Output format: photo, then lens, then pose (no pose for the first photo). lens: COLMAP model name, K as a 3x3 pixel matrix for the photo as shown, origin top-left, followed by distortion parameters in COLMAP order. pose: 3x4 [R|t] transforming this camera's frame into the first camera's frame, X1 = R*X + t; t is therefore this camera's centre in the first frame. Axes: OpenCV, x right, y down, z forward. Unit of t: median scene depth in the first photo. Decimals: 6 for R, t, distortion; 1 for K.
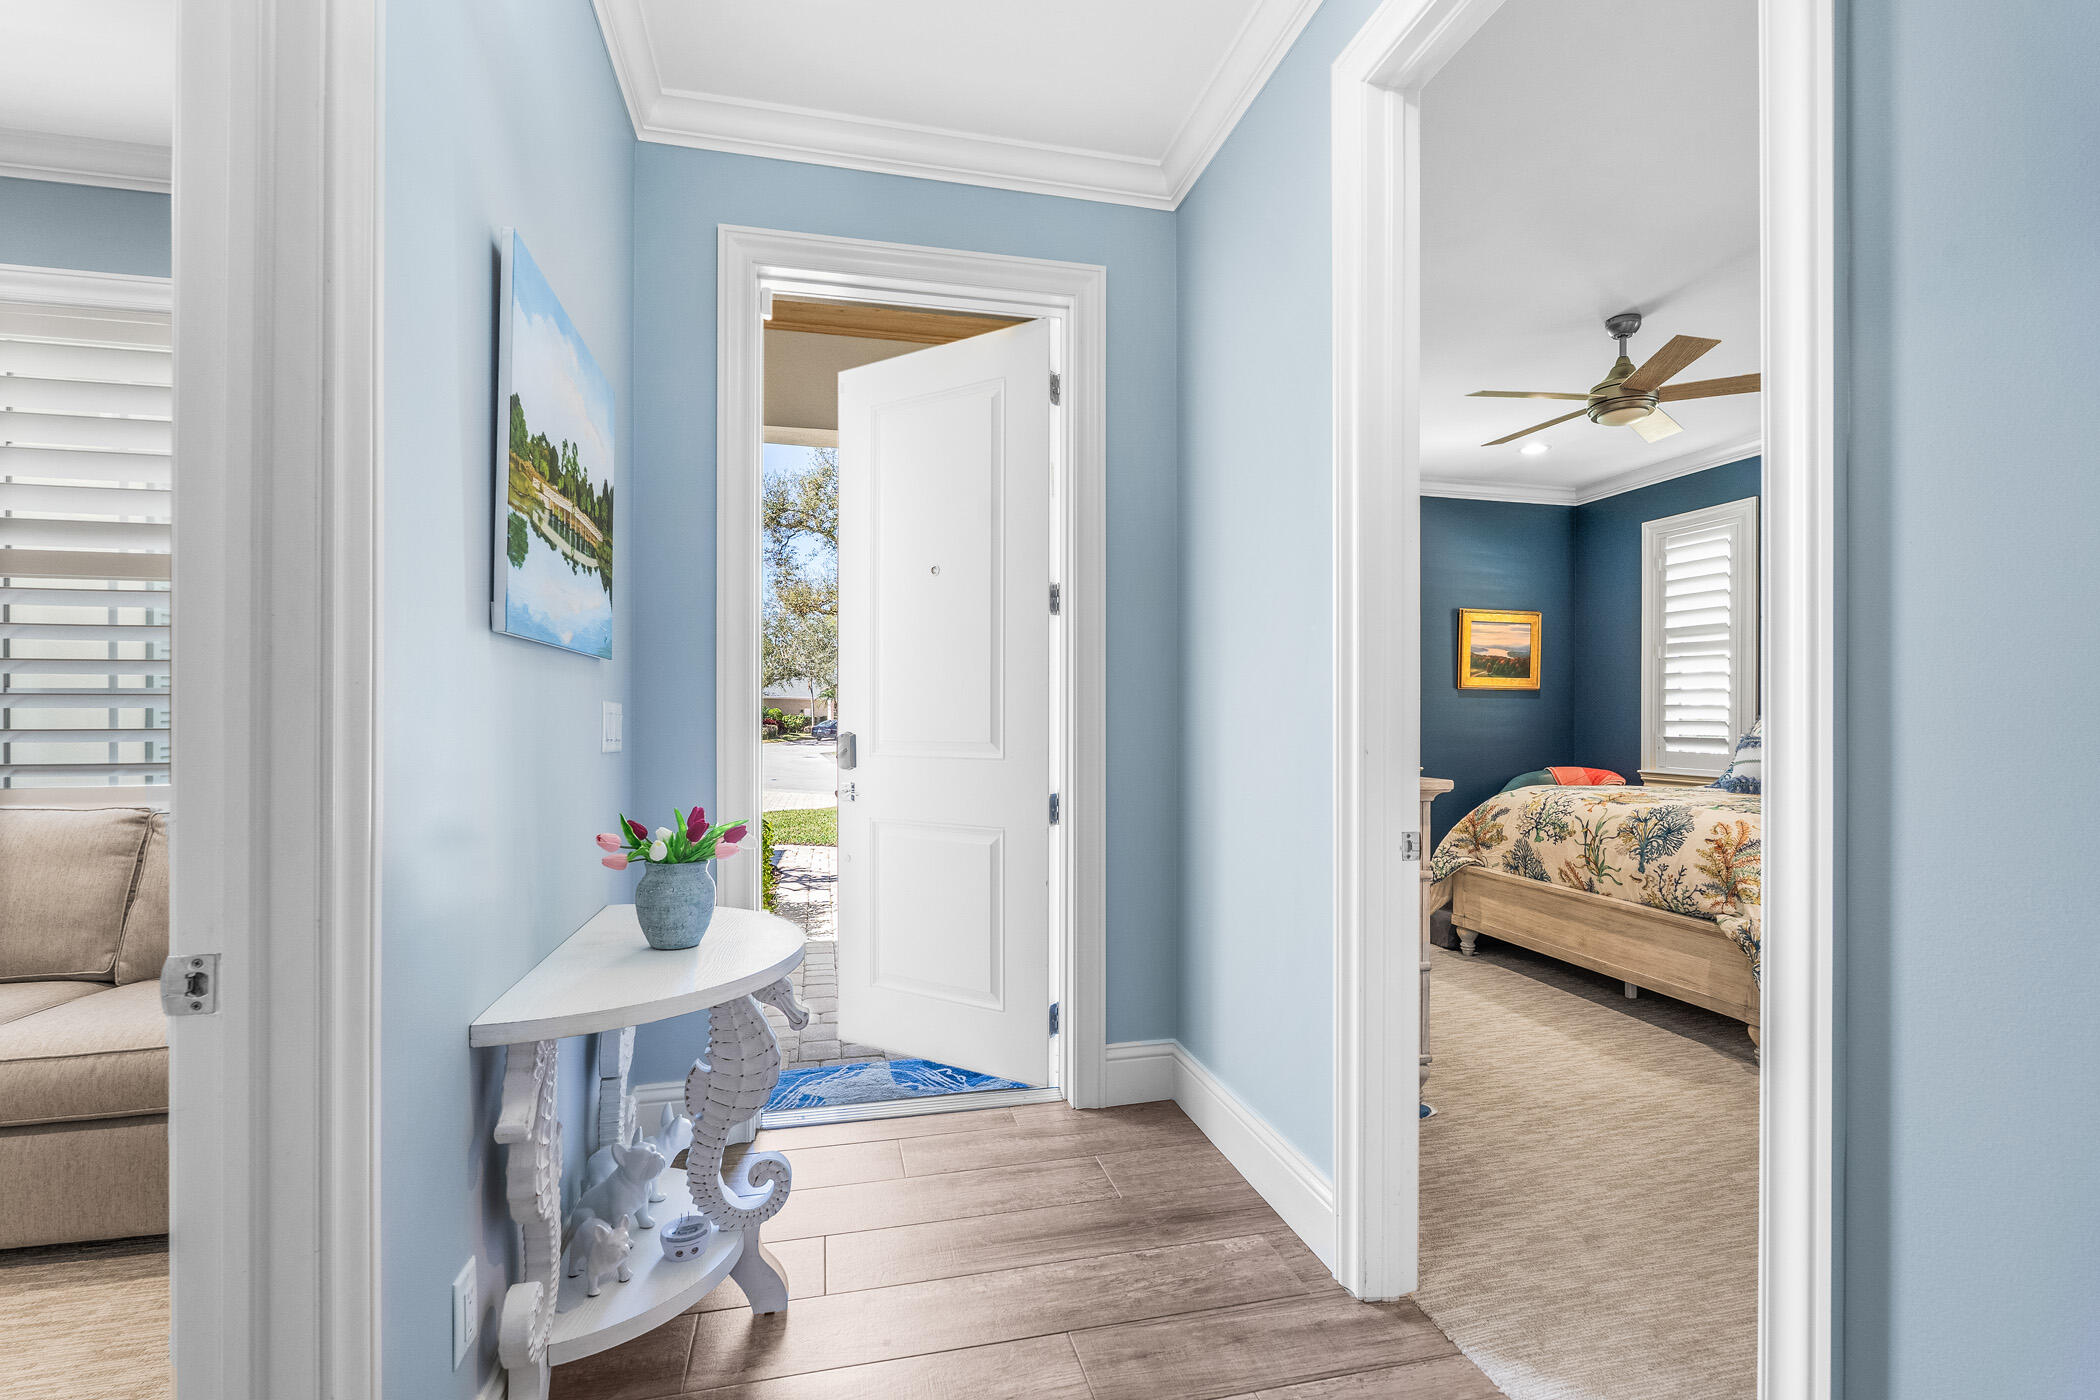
lens RADIAL K [[930.0, 0, 1050.9], [0, 930.0, 708.0], [0, 0, 1]] dist [-0.003467, -0.000475]
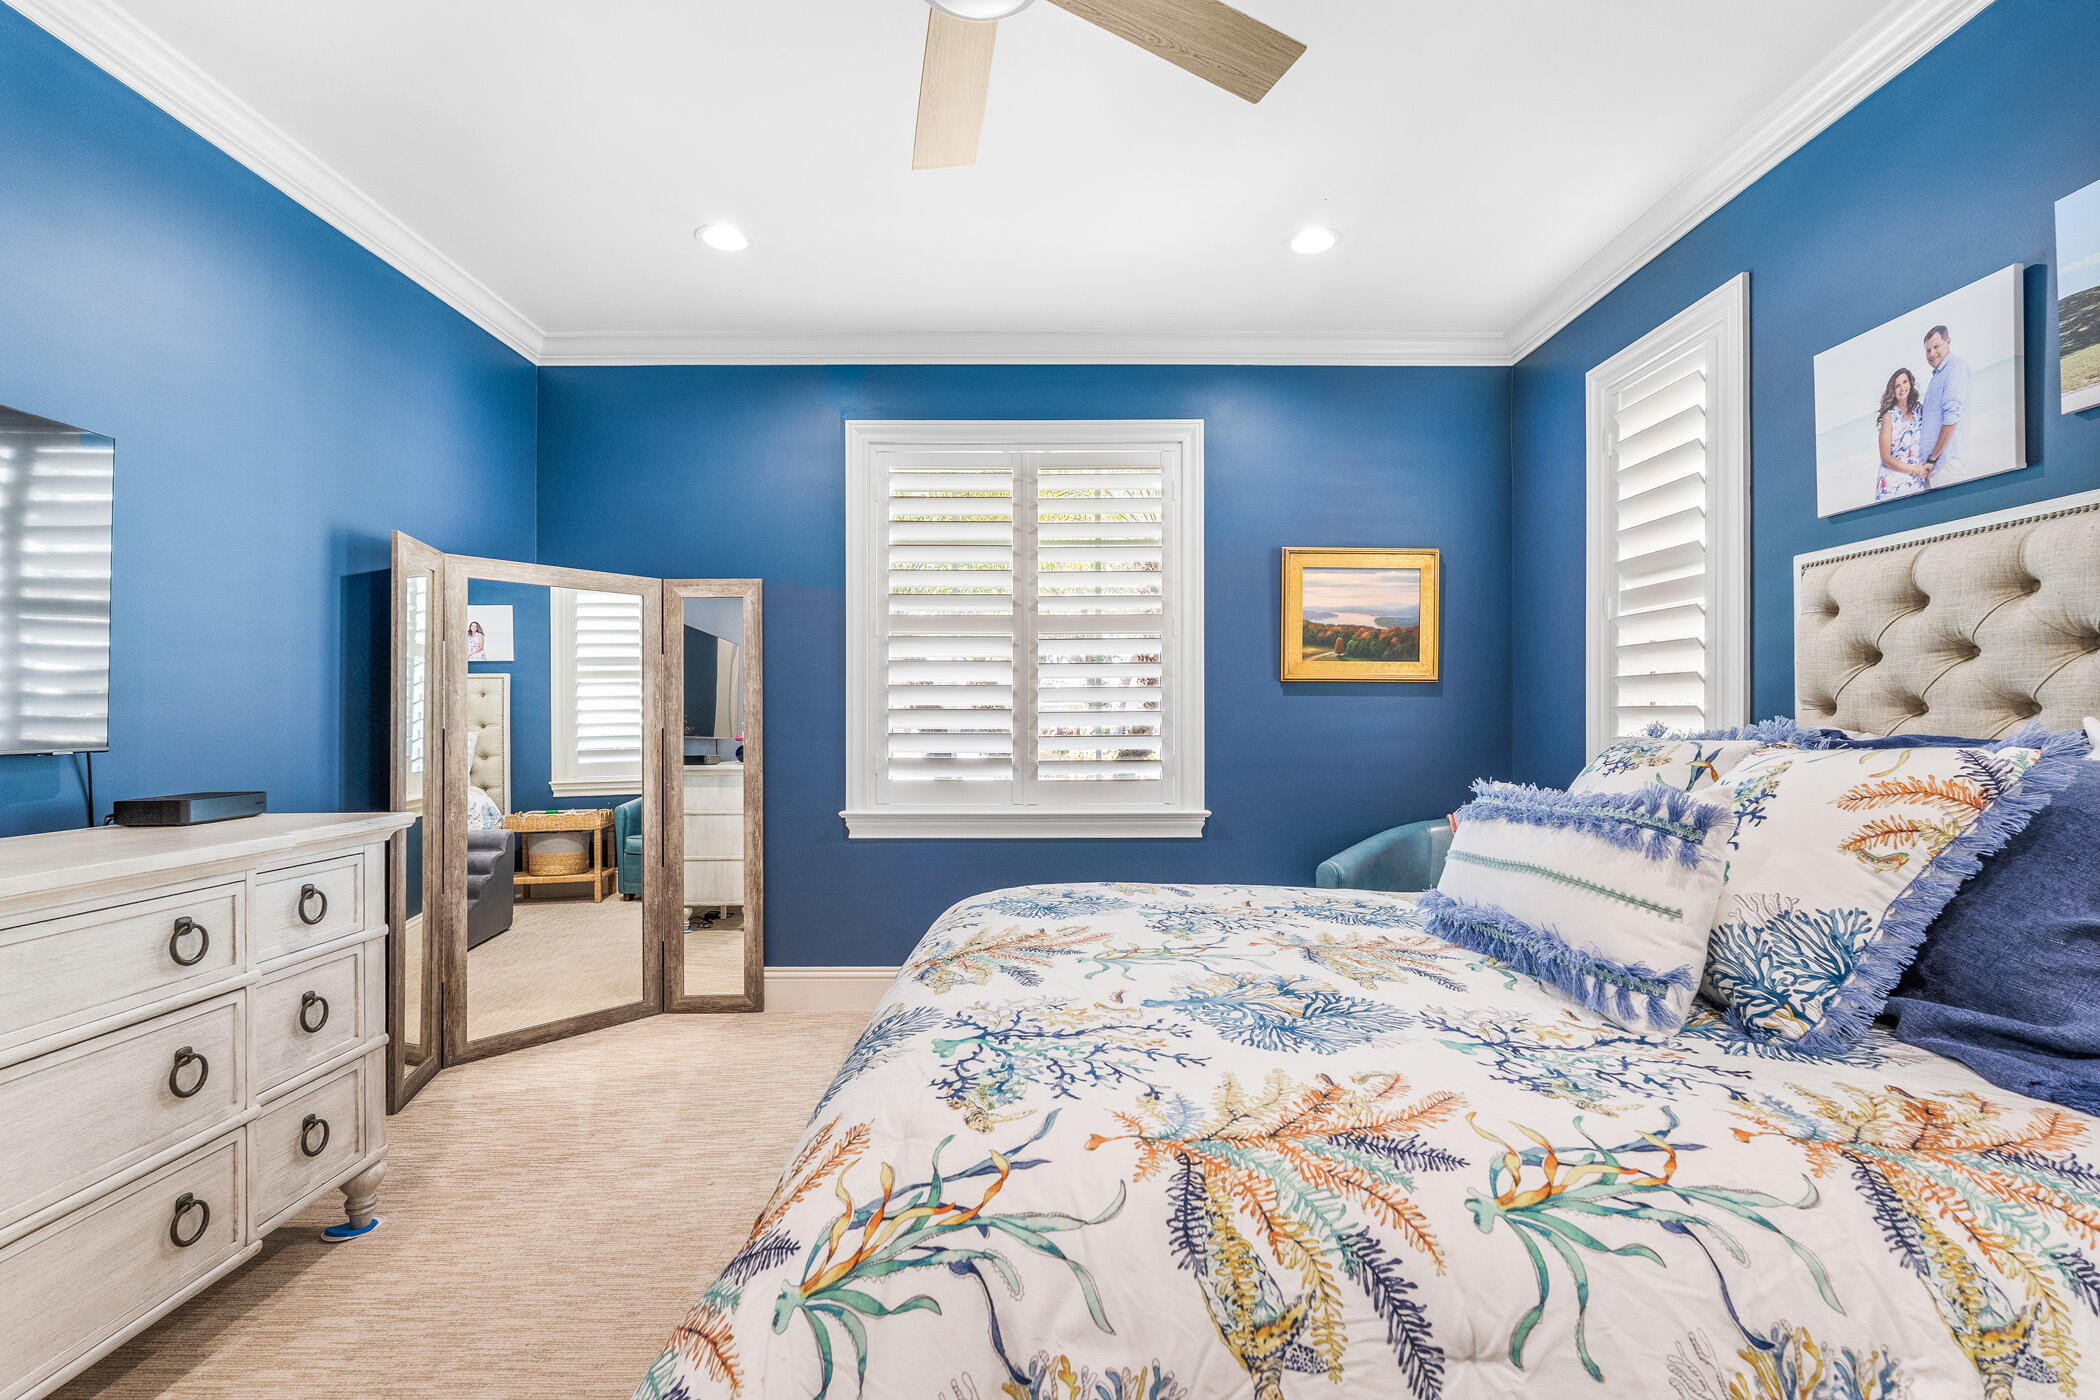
lens RADIAL K [[973.5, 0, 1048.0], [0, 973.5, 712.0], [0, 0, 1]] dist [0.000937, 0.000076]
pose [[0.972893, -0.005158, -0.231200, 0.435771], [0.004563, 0.999985, -0.003107, 0.000730], [0.231212, 0.001968, 0.972901, 0.350141]]
